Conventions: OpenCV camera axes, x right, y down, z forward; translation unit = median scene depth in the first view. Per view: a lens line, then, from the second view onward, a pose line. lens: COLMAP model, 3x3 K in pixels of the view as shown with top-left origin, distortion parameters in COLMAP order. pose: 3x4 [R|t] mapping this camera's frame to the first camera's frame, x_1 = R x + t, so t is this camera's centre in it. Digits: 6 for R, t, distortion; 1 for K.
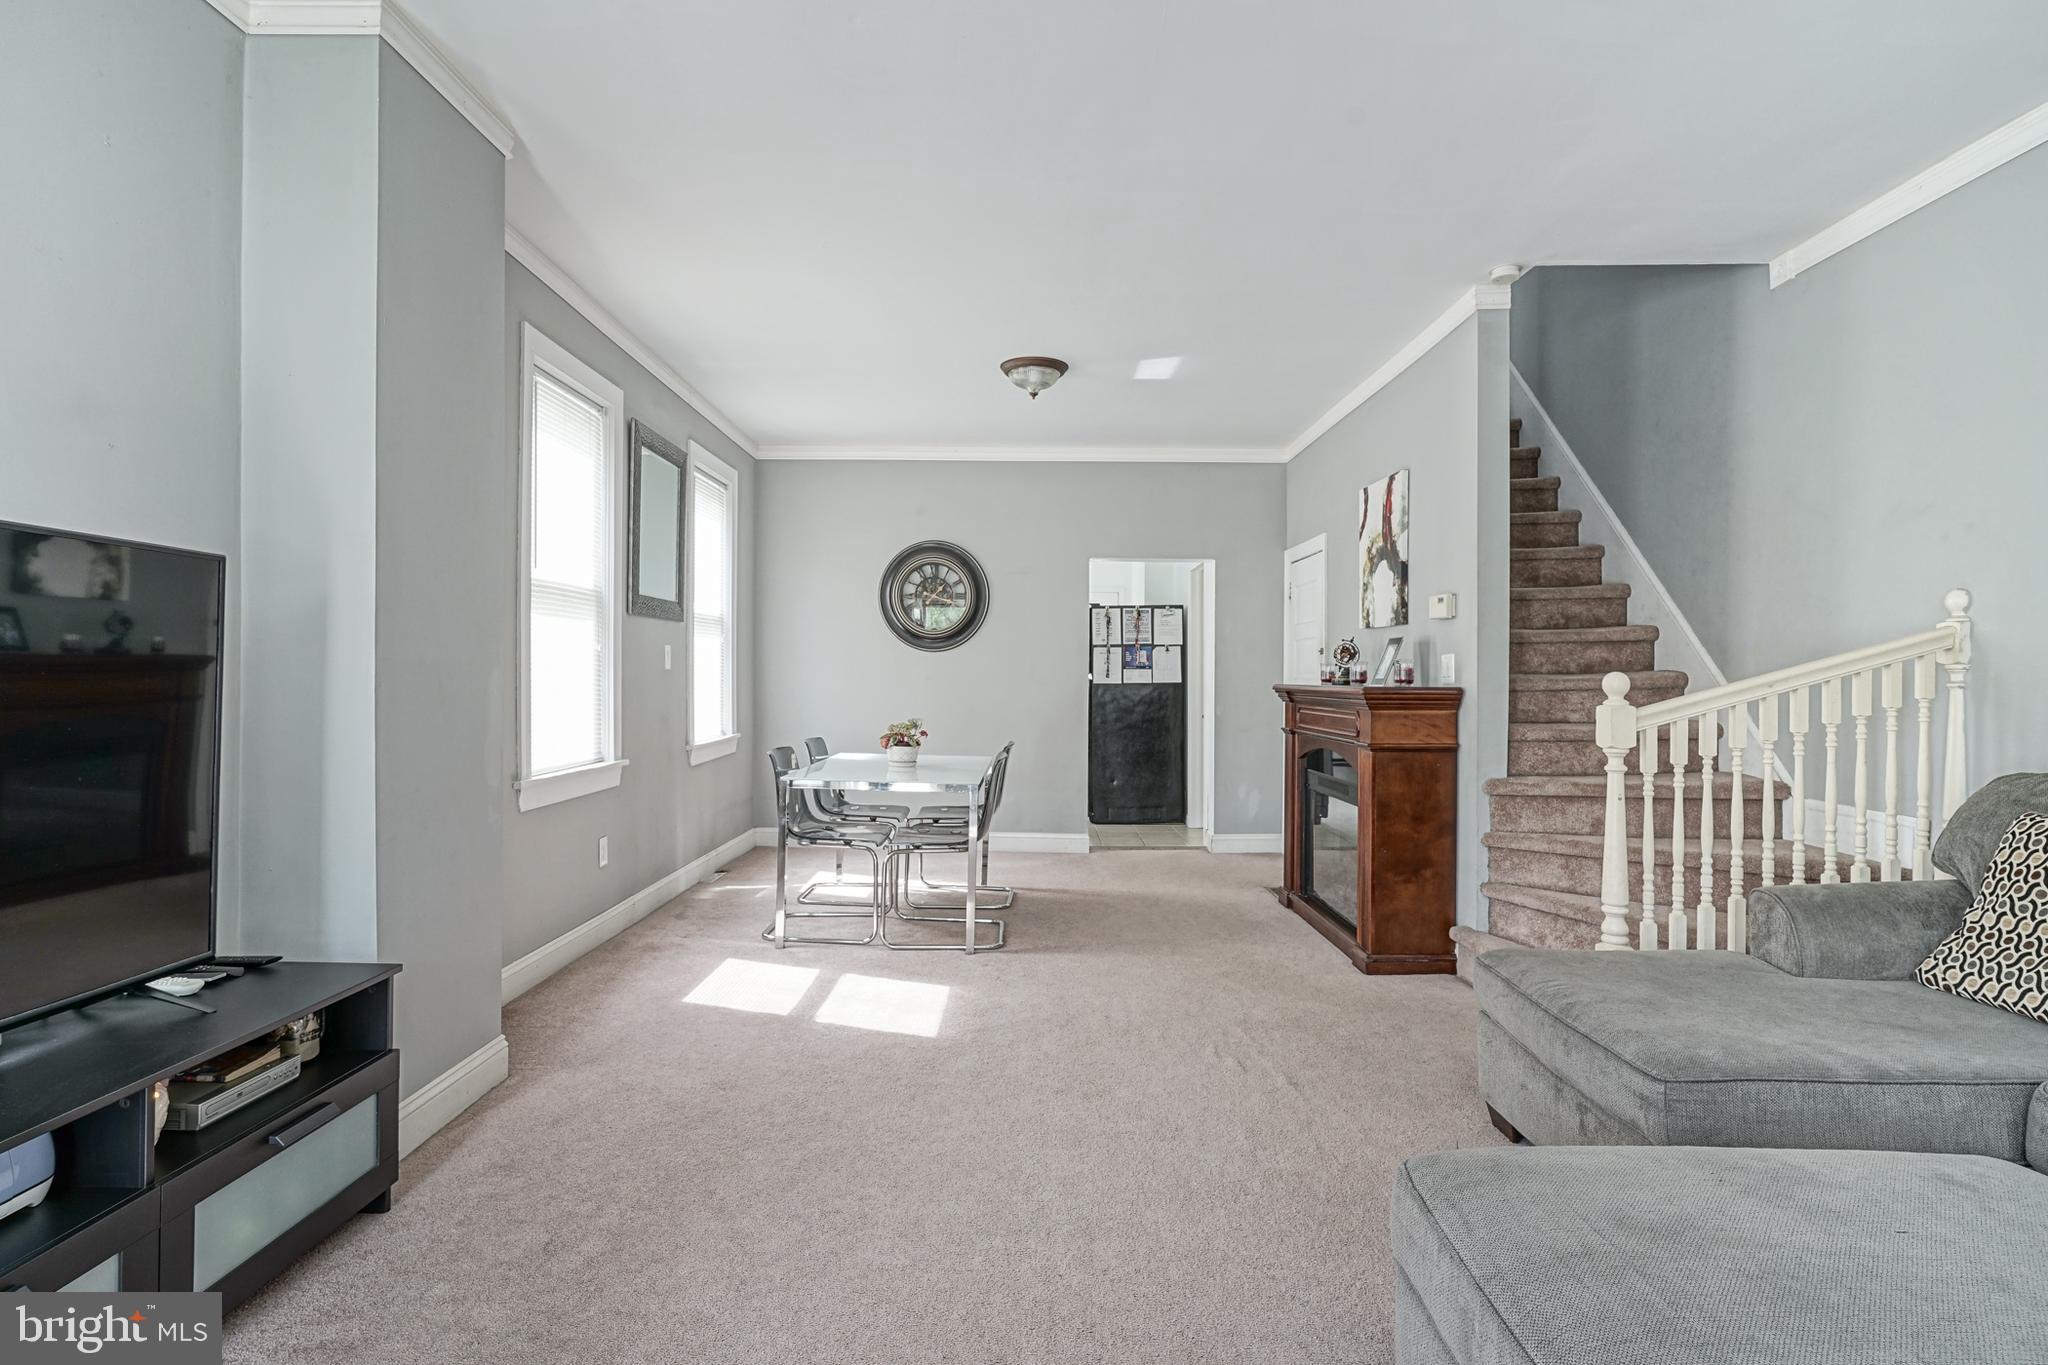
lens RADIAL K [[1014.9, 0, 1024.0], [0, 1014.9, 682.5], [0, 0, 1]] dist [-0.003470, 0.002672]
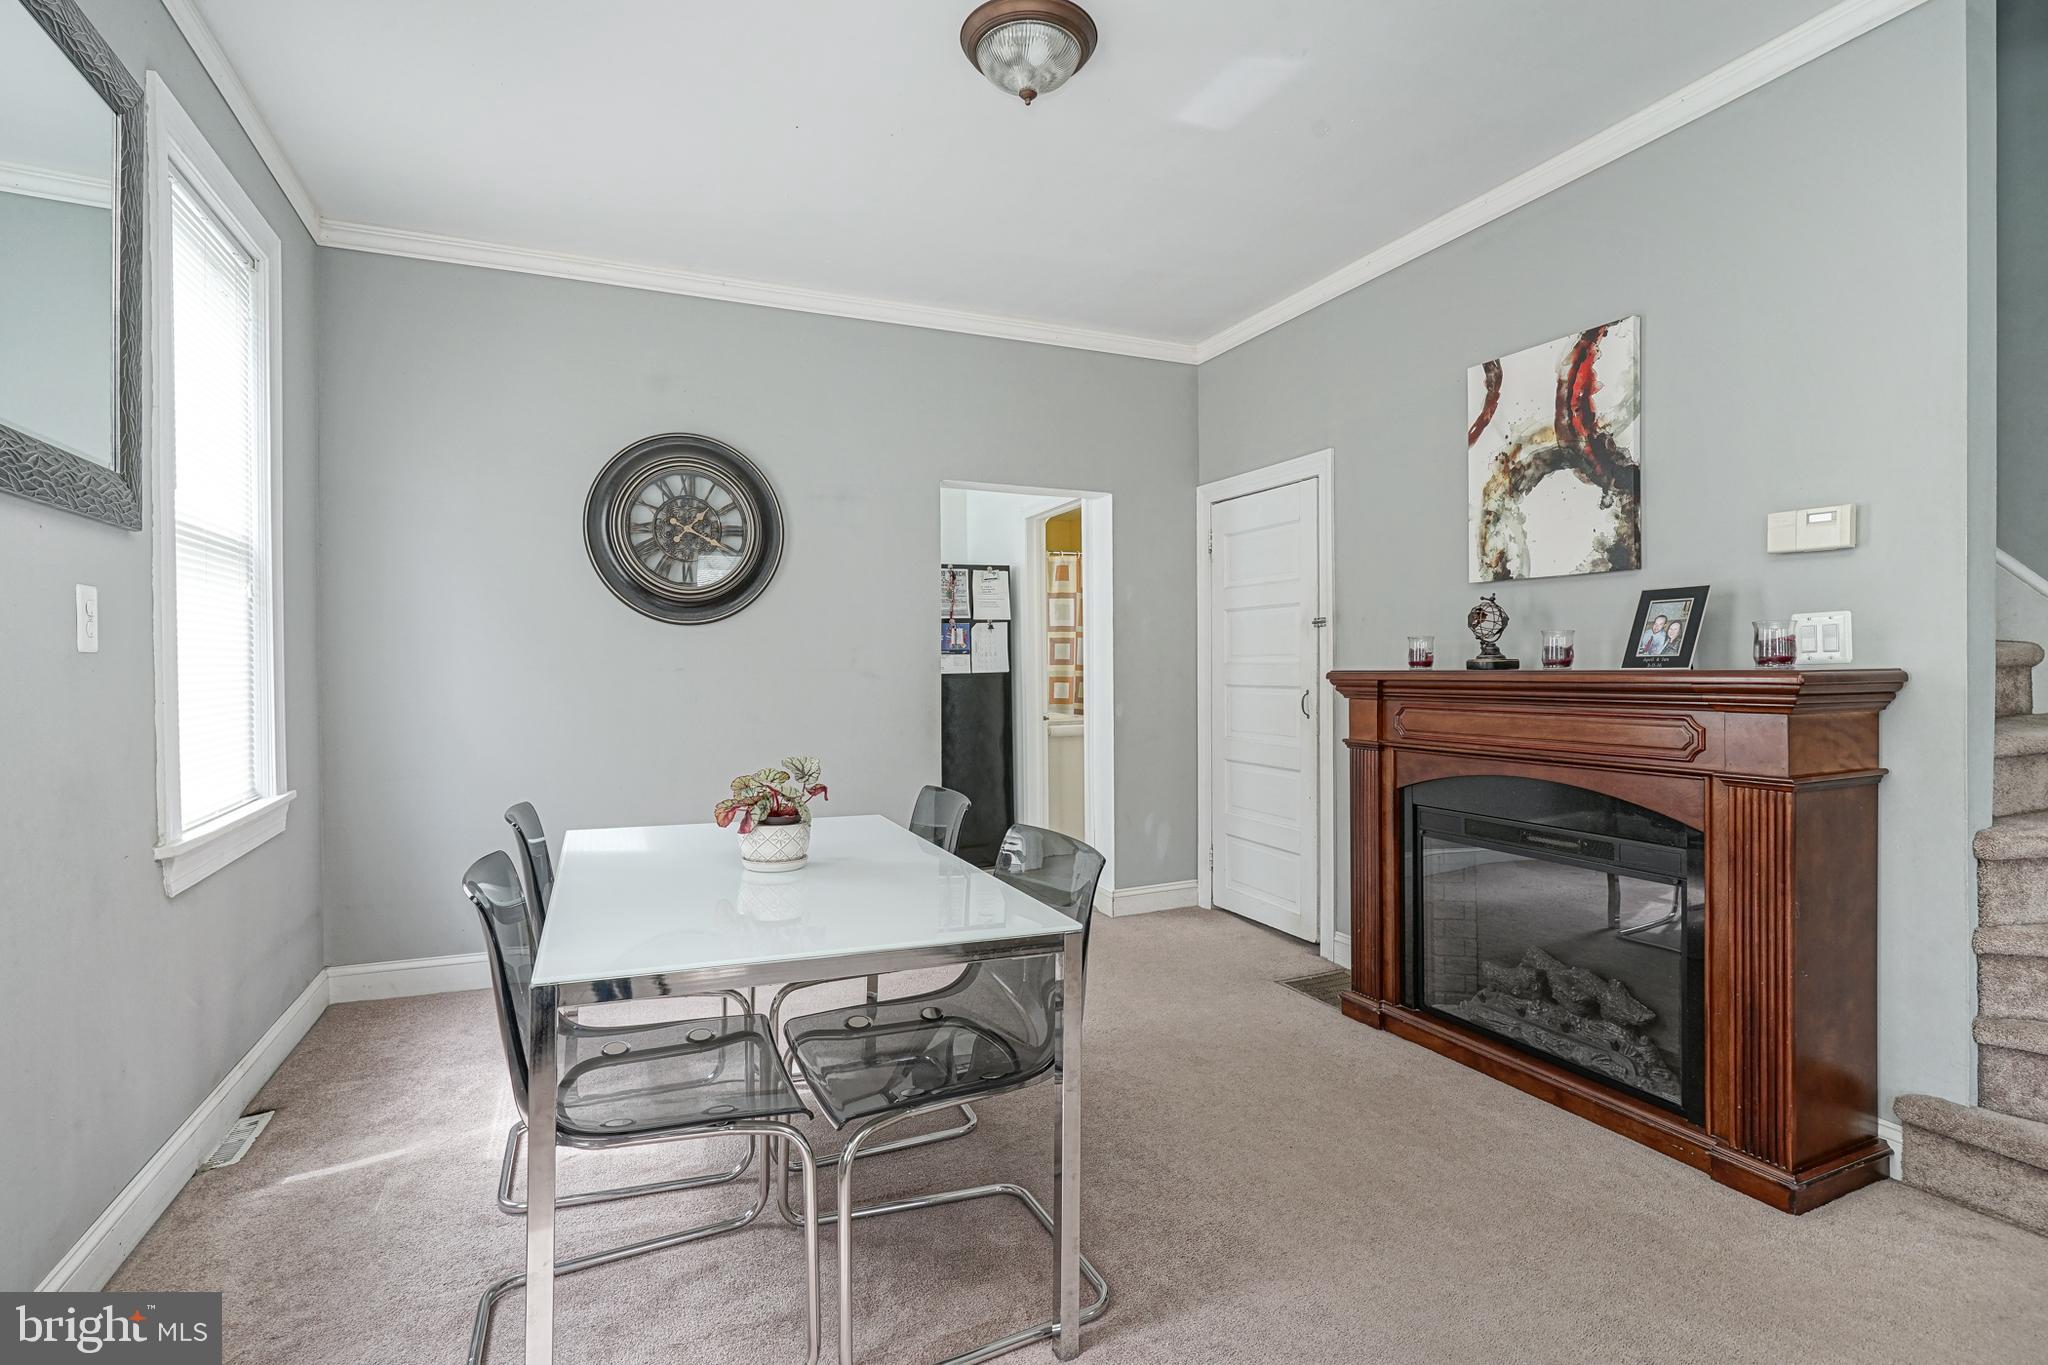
lens RADIAL K [[988.6, 0, 1021.7], [0, 988.6, 674.2], [0, 0, 1]] dist [-0.002849, -0.000008]
pose [[0.918186, -0.016388, 0.395811, -0.138210], [0.016045, 0.999863, 0.004177, -0.001635], [-0.395825, 0.002516, 0.918322, 0.407437]]
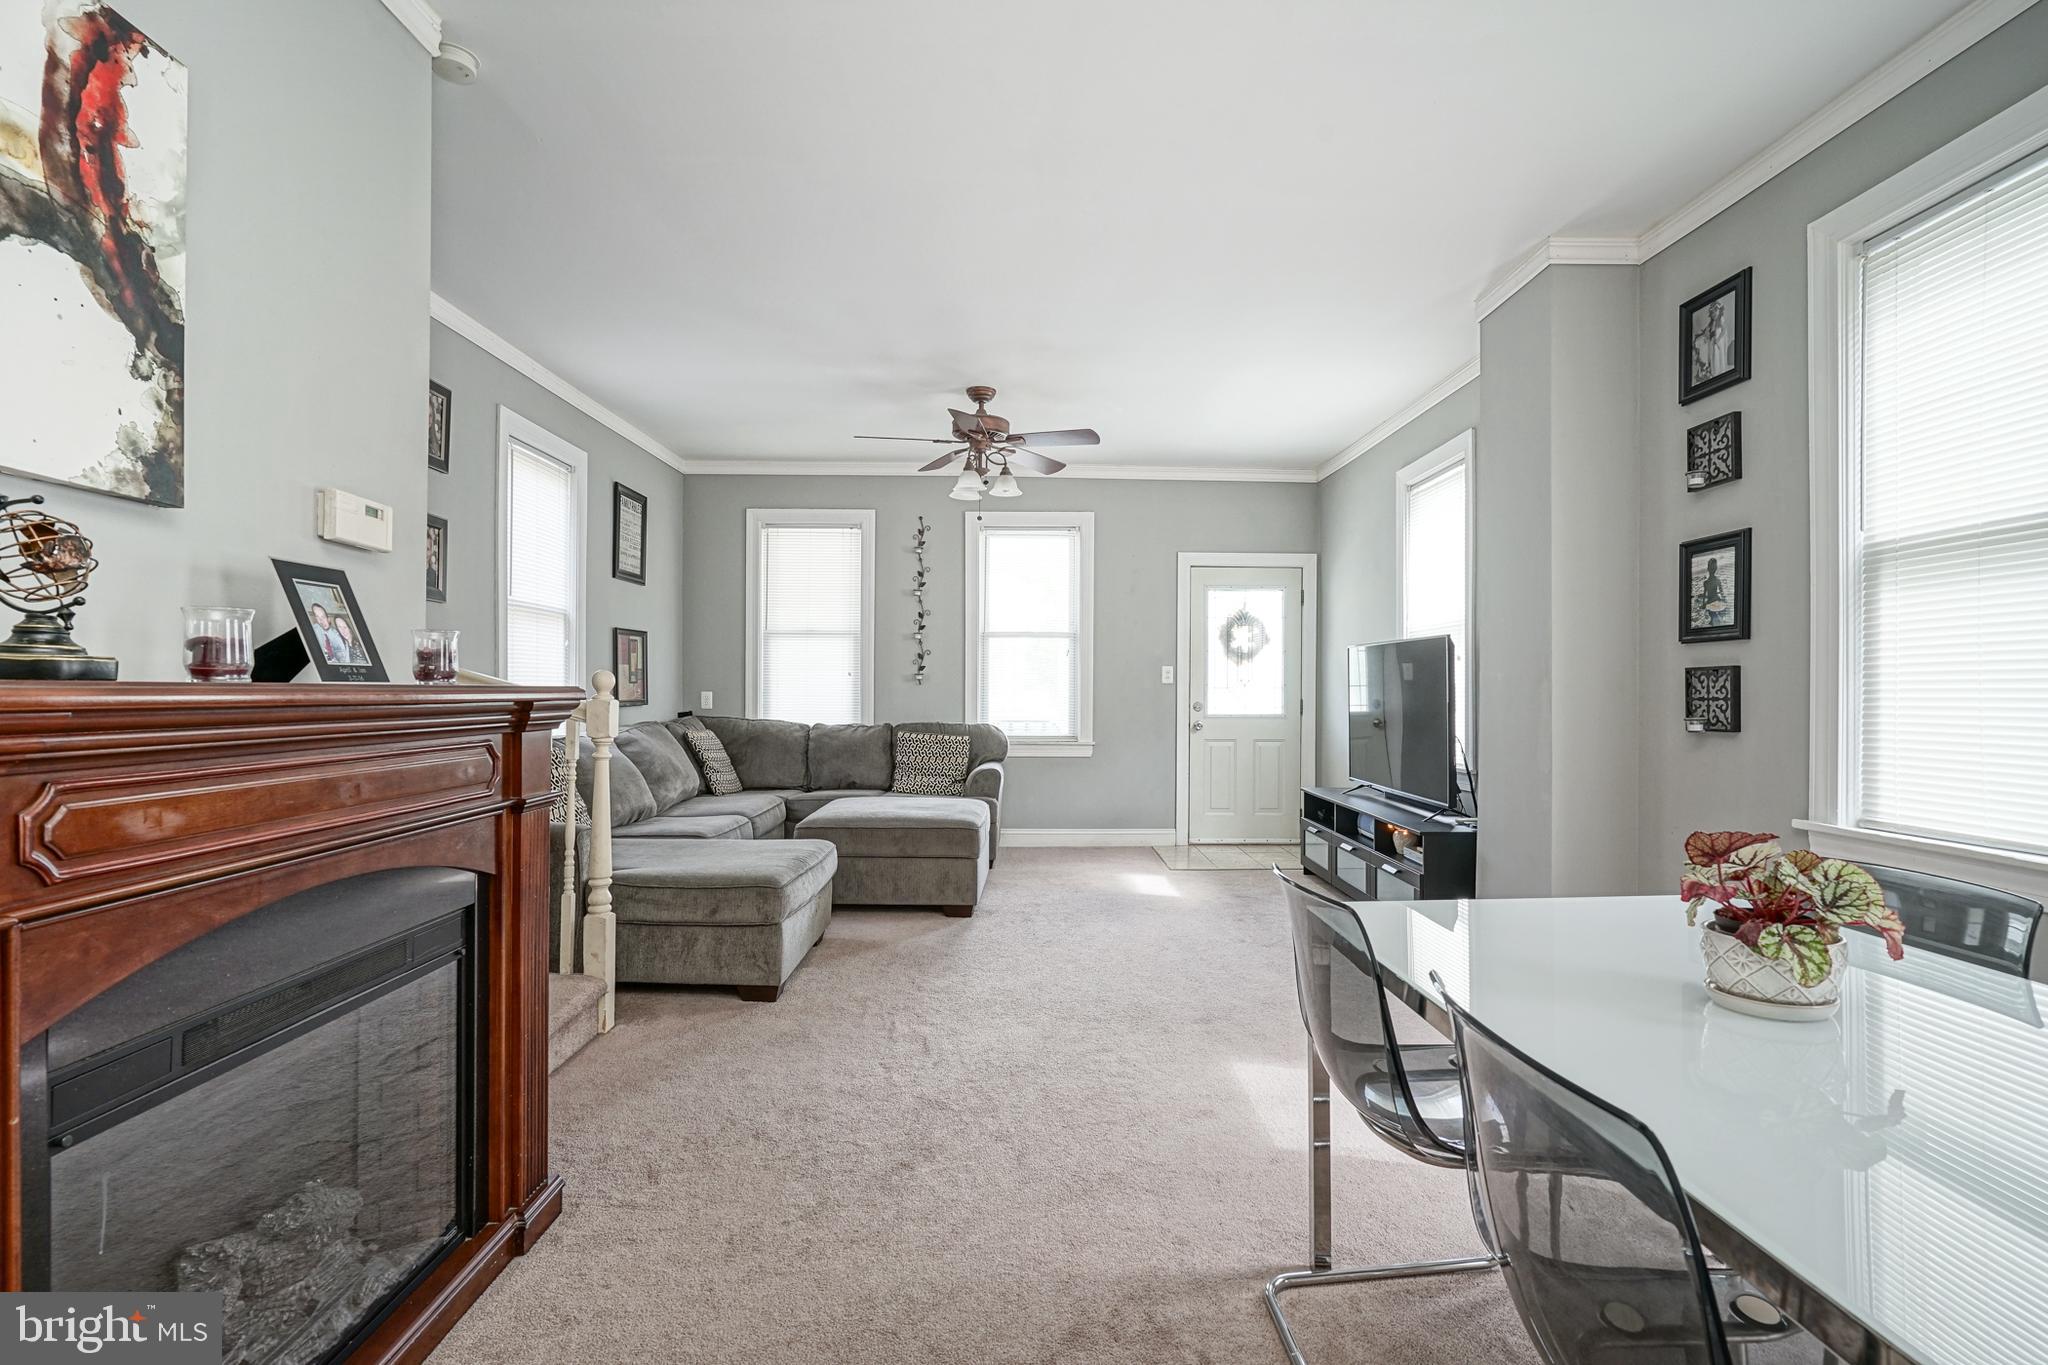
lens RADIAL K [[988.4, 0, 1037.9], [0, 988.4, 694.0], [0, 0, 1]] dist [-0.001420, 0.001196]
pose [[-0.999661, -0.012238, -0.022991, 0.056853], [-0.012433, 0.999888, 0.008337, 0.000162], [0.022887, 0.008620, -0.999701, 0.916462]]
